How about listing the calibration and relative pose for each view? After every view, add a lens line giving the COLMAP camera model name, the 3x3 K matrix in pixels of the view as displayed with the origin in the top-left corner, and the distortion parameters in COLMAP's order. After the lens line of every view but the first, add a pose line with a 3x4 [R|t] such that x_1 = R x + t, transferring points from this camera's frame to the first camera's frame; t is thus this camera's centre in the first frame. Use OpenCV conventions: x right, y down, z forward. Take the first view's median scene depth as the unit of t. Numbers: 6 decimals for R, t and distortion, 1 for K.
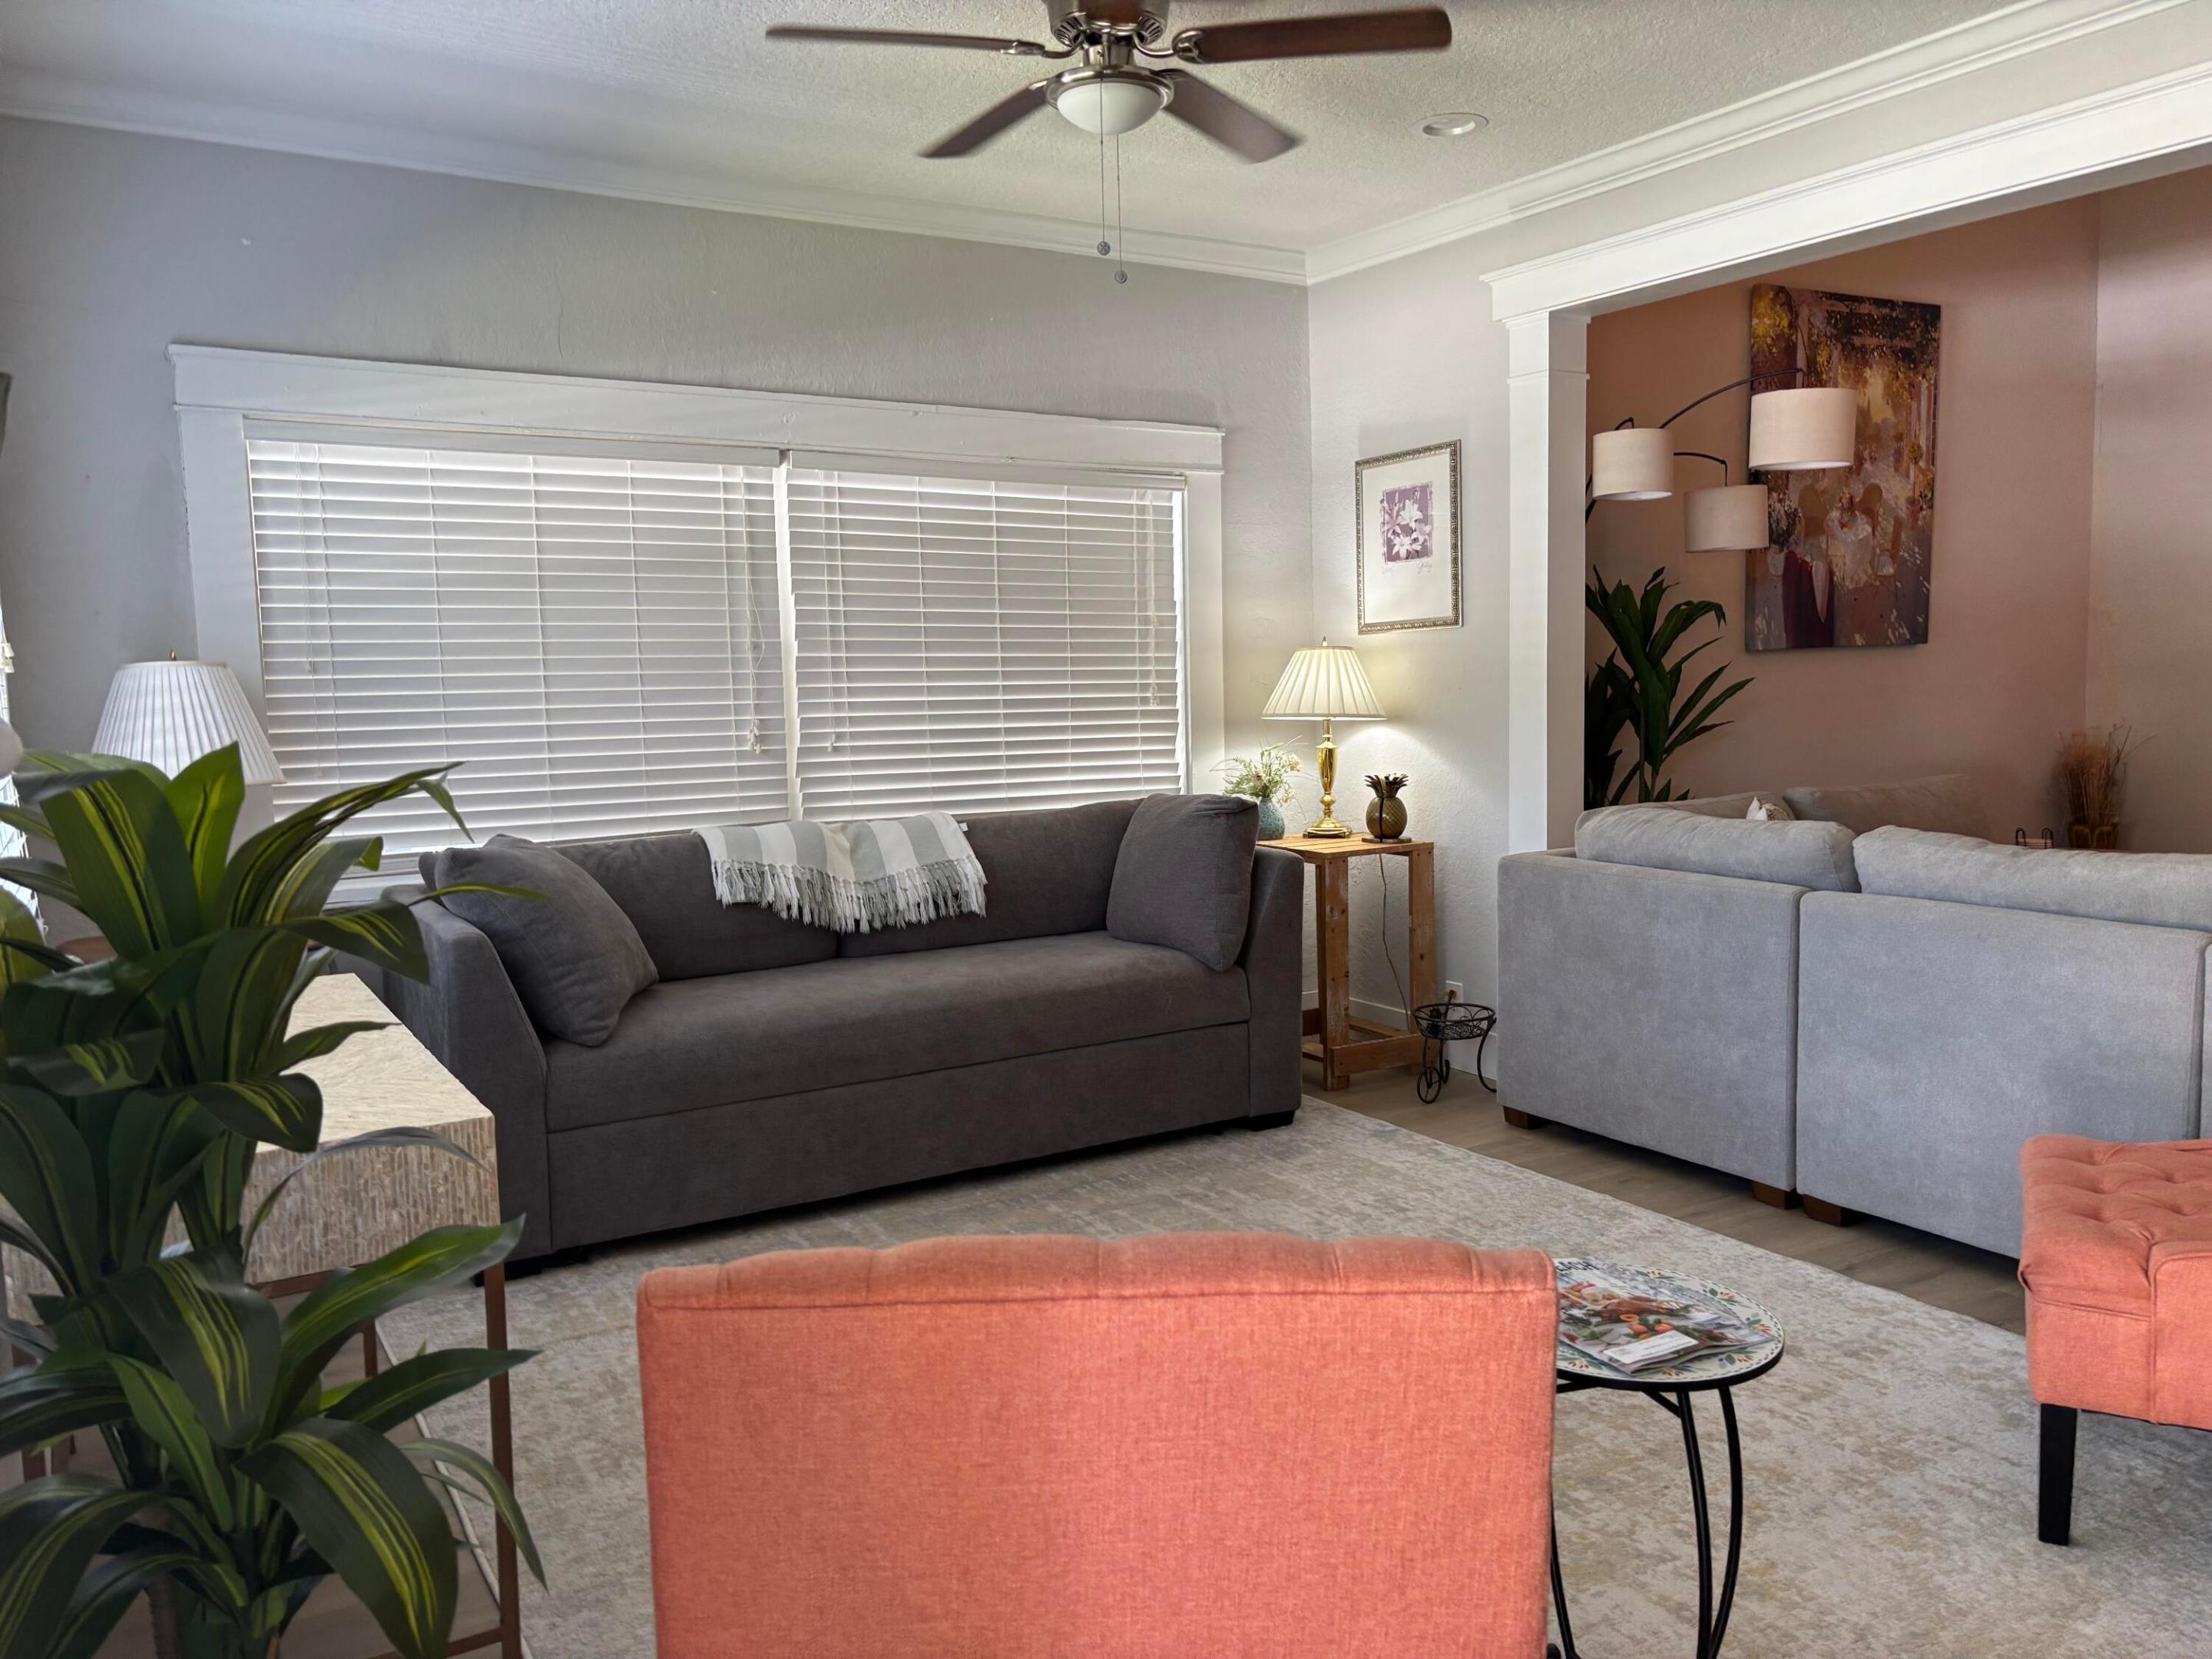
lens RADIAL K [[1688.5, 0, 1111.6], [0, 1688.5, 820.9], [0, 0, 1]] dist [0.067124, -0.085335]
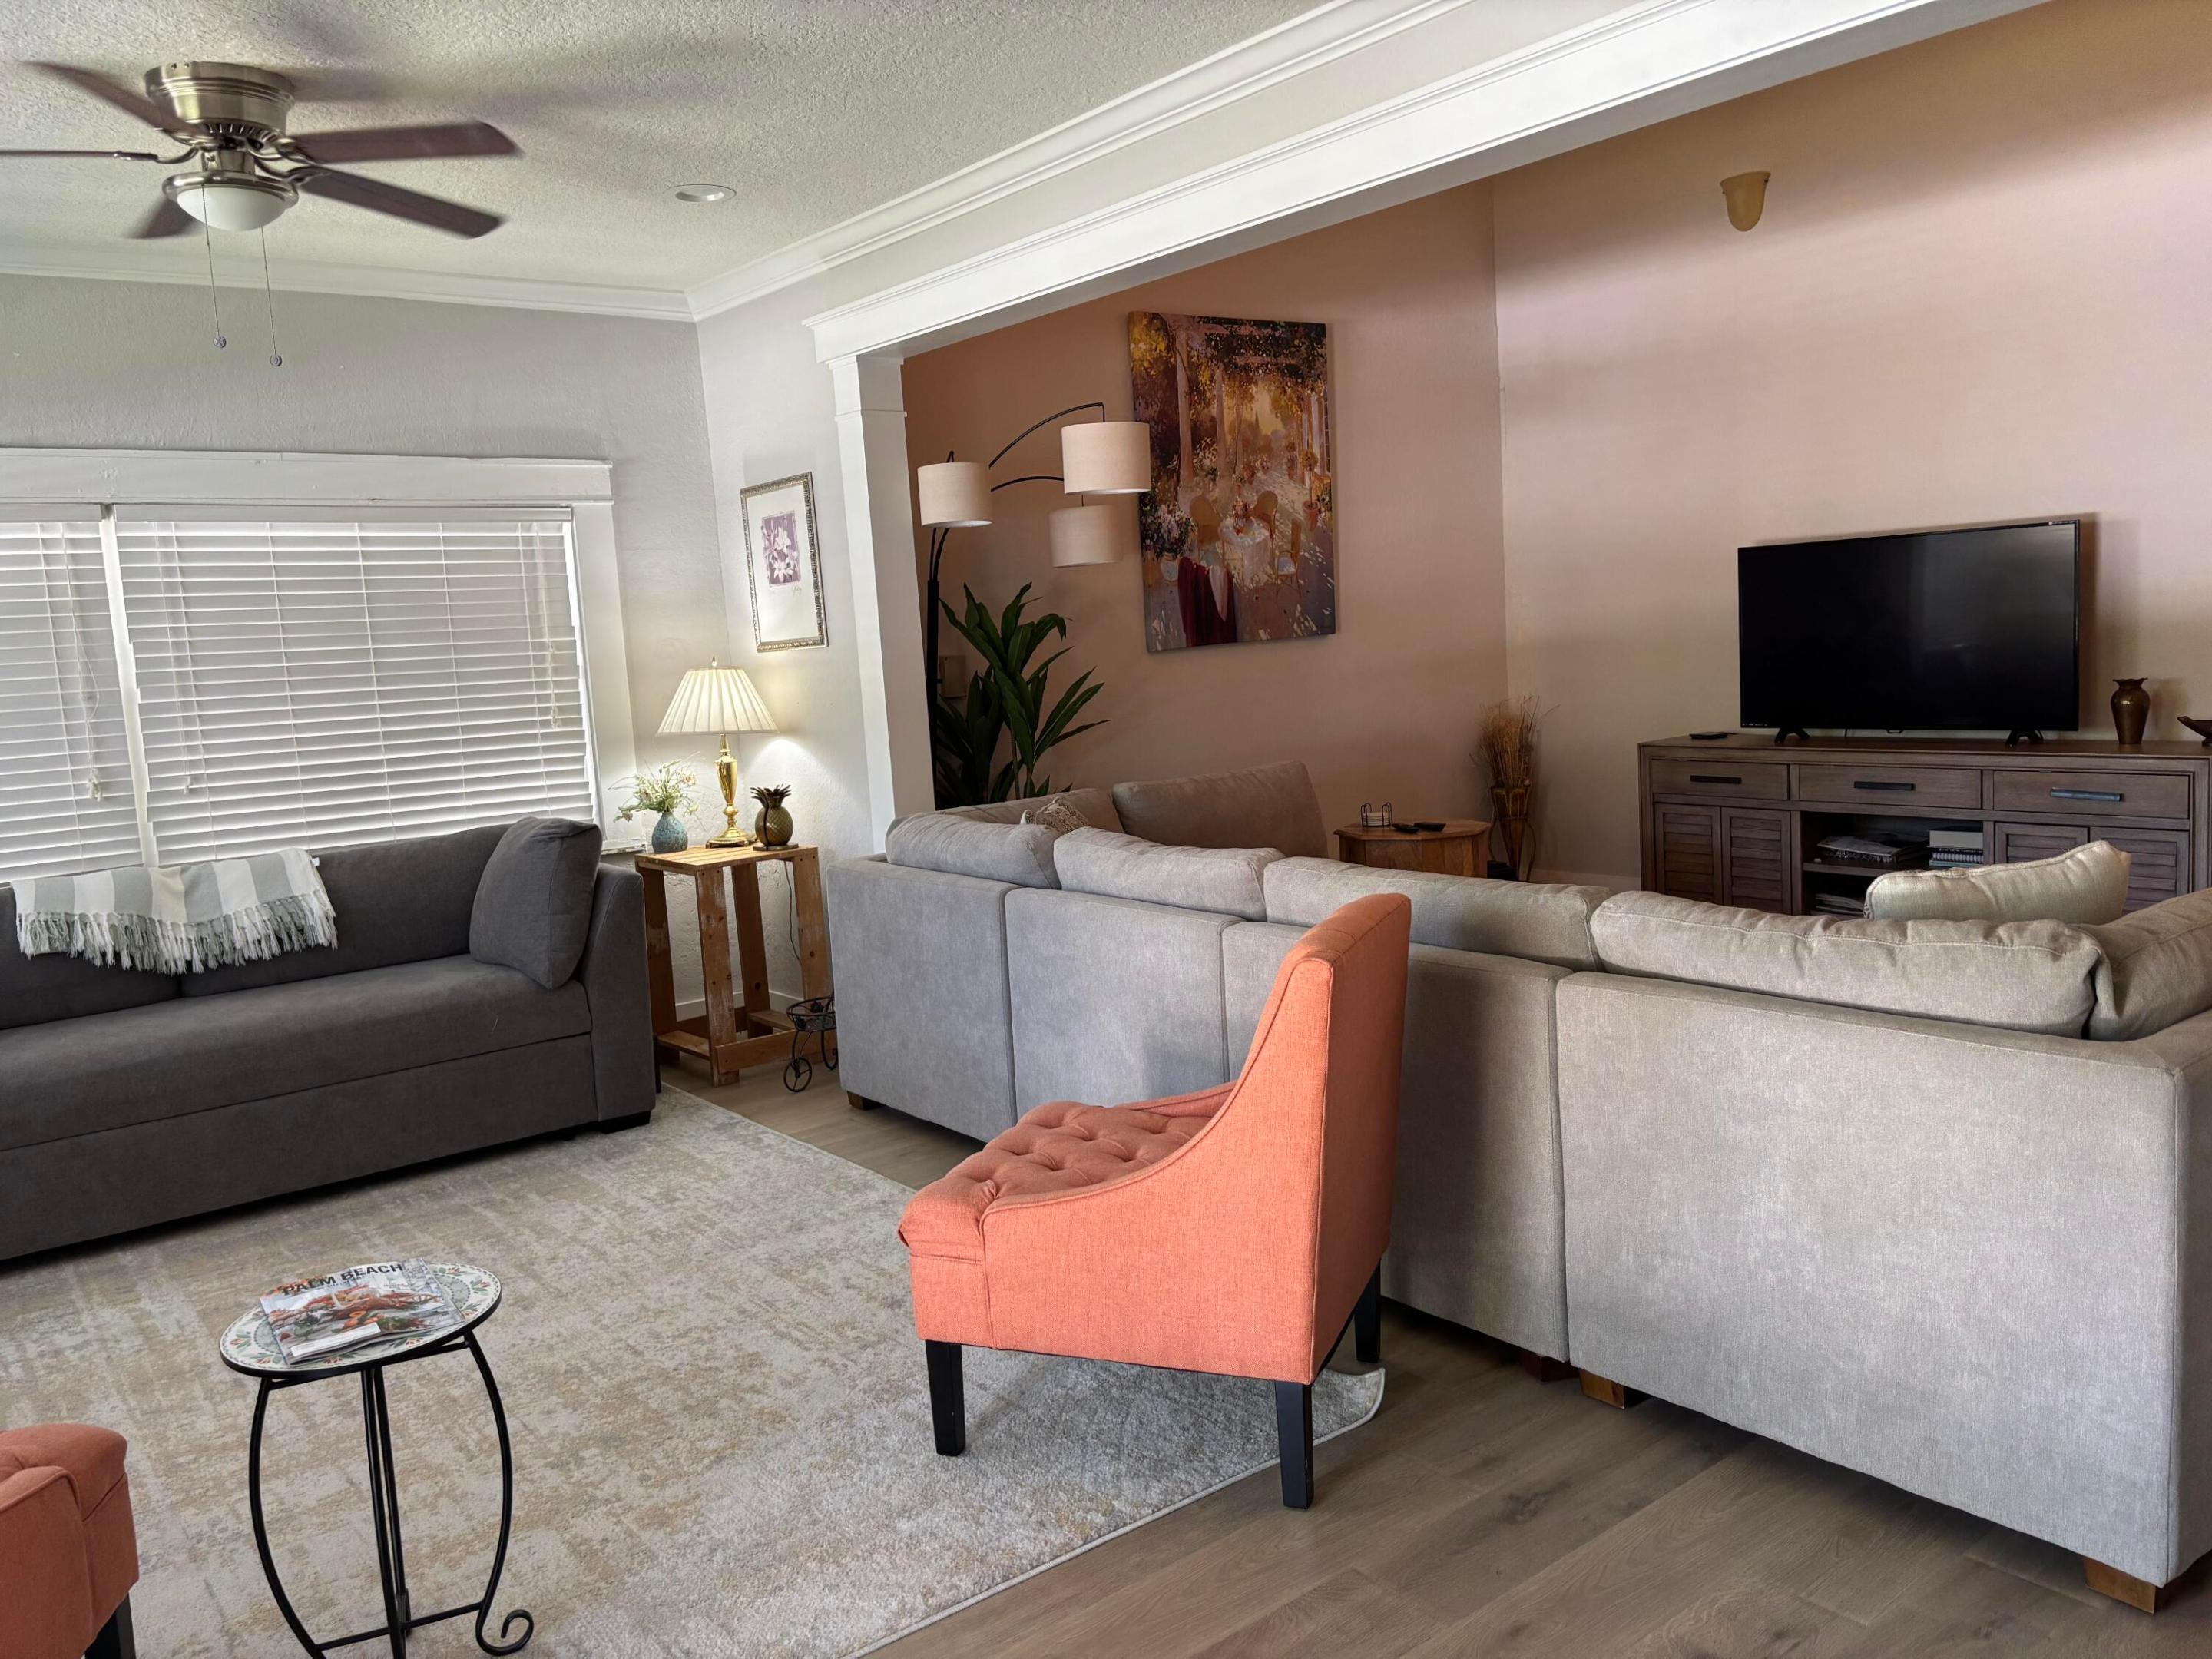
lens RADIAL K [[1688.5, 0, 1105.8], [0, 1688.5, 825.3], [0, 0, 1]] dist [0.067124, -0.085335]
pose [[0.992377, -0.052692, 0.111411, 0.269255], [0.050170, 0.998420, 0.025327, -0.020461], [-0.112569, -0.019545, 0.993452, -0.091329]]
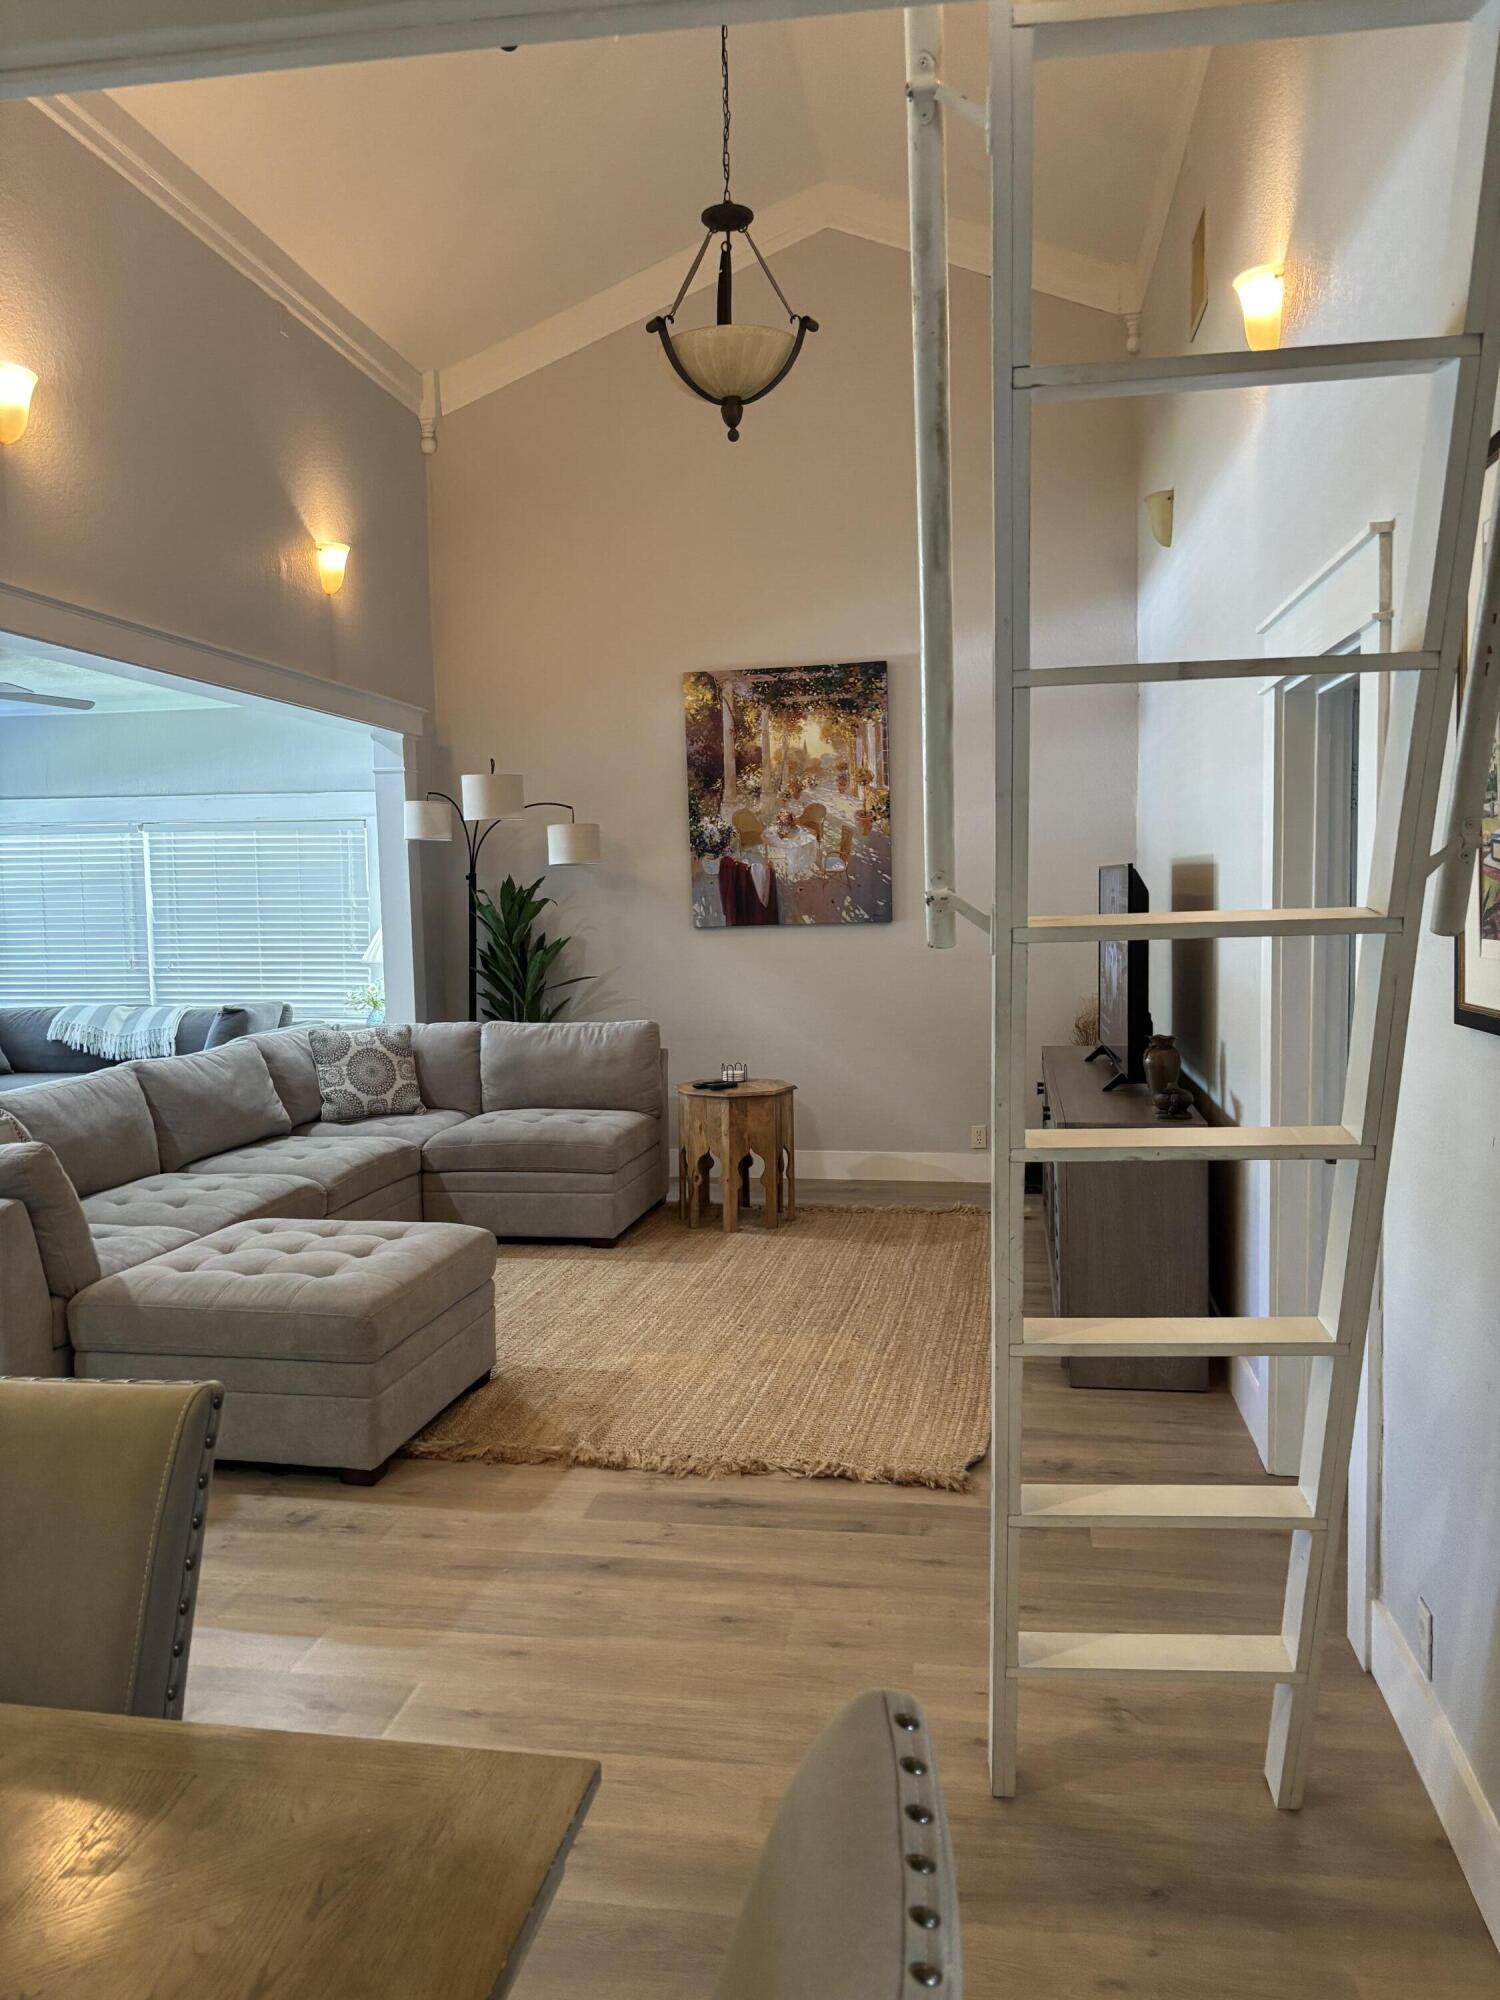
lens RADIAL K [[1526.7, 0, 727.4], [0, 1526.7, 1041.2], [0, 0, 1]] dist [0.067124, -0.085335]
pose [[0.749807, 0.073975, -0.657509, 1.530125], [-0.057435, 0.997256, 0.046702, -0.080625], [0.659159, 0.002747, 0.751998, 0.064288]]
